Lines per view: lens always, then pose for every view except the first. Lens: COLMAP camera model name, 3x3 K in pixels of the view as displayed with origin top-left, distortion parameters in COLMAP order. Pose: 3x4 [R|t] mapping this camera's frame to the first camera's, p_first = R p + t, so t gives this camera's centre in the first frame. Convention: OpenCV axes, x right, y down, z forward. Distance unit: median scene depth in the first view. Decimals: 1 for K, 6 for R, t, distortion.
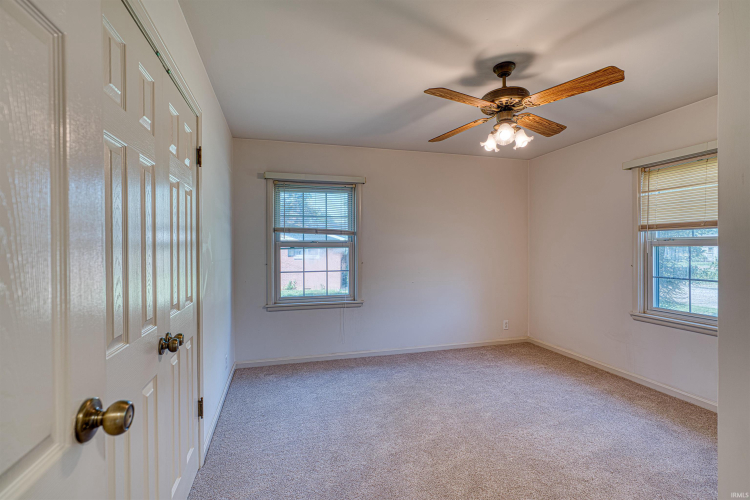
lens RADIAL K [[347.5, 0, 375.1], [0, 347.5, 248.6], [0, 0, 1]] dist [-0.005769, 0.001290]
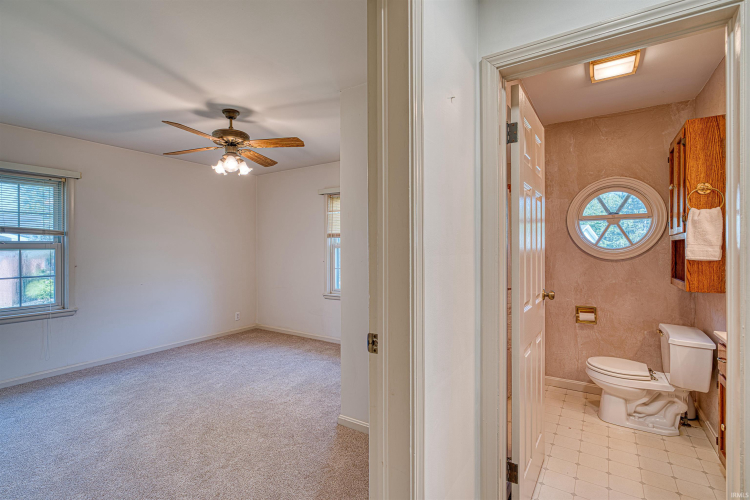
lens RADIAL K [[347.5, 0, 375.1], [0, 347.5, 248.6], [0, 0, 1]] dist [-0.005769, 0.001290]
pose [[0.750249, -0.000844, 0.661155, -0.073501], [0.003515, 0.999990, -0.002713, 0.000294], [-0.661146, 0.004360, 0.750245, -0.289981]]
